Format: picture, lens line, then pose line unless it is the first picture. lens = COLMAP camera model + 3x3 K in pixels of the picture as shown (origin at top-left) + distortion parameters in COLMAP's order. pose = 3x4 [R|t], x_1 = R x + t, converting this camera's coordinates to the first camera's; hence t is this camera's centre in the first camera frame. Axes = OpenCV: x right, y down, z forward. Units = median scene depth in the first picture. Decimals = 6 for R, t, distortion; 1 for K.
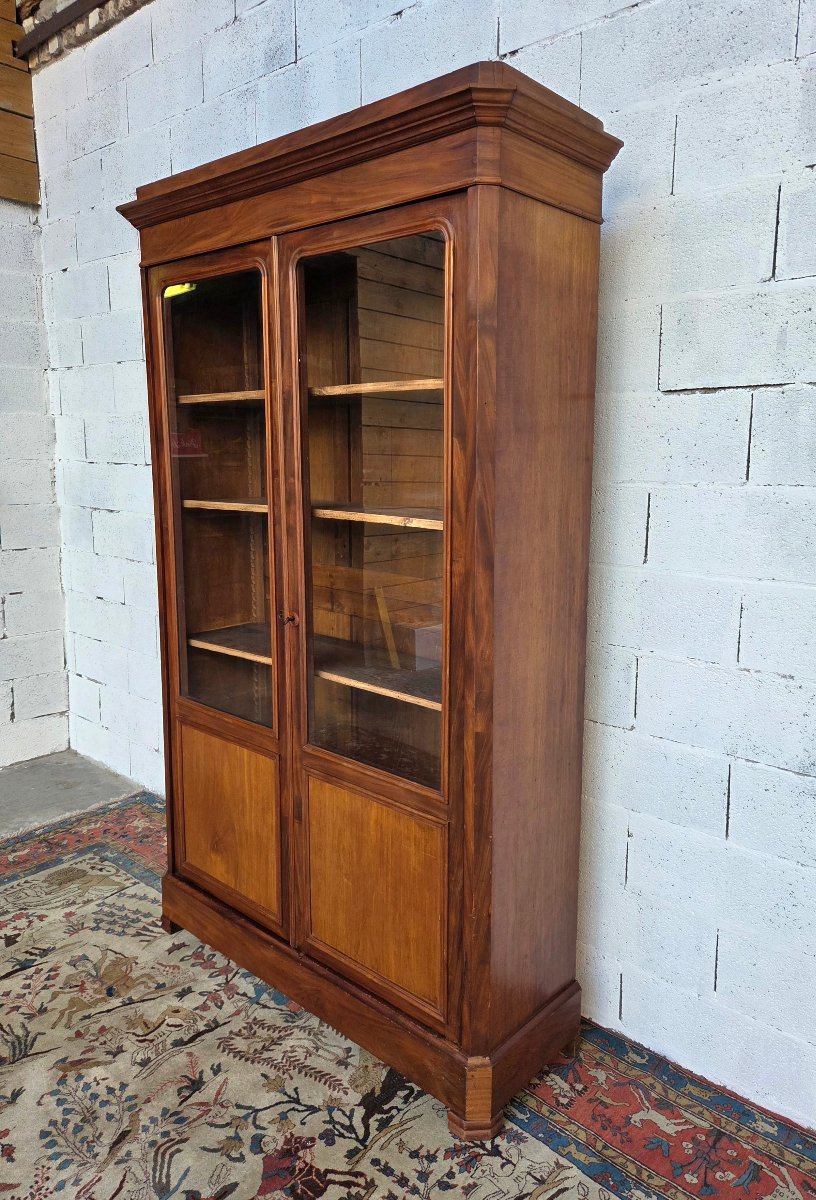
lens RADIAL K [[829.9, 0, 463.9], [0, 829.9, 582.8], [0, 0, 1]] dist [0.057904, -0.046251]
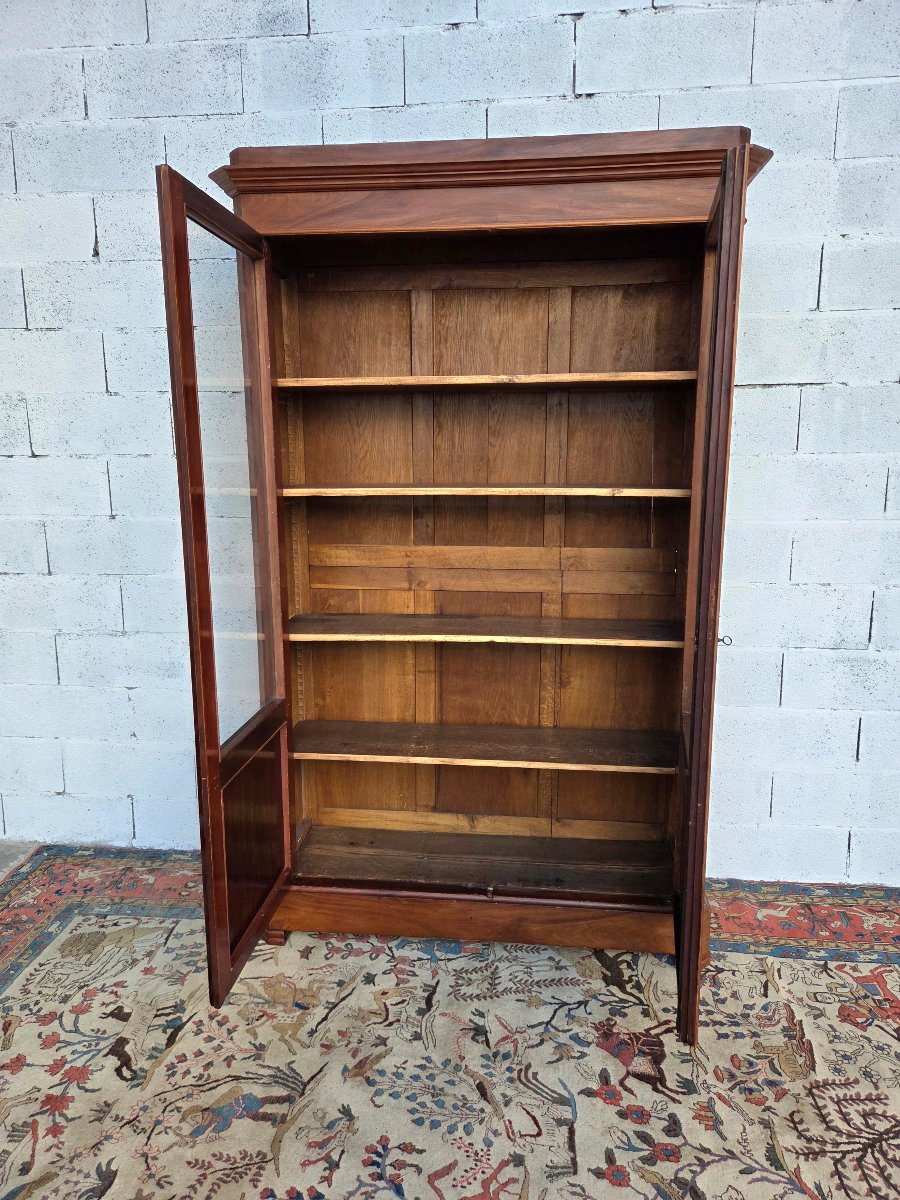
lens RADIAL K [[809.7, 0, 452.4], [0, 809.7, 595.0], [0, 0, 1]] dist [0.061057, -0.049339]
pose [[0.827151, -0.116092, 0.549858, -0.850694], [0.099670, 0.993224, 0.059766, -0.018574], [-0.553070, 0.005369, 0.833117, 0.149734]]
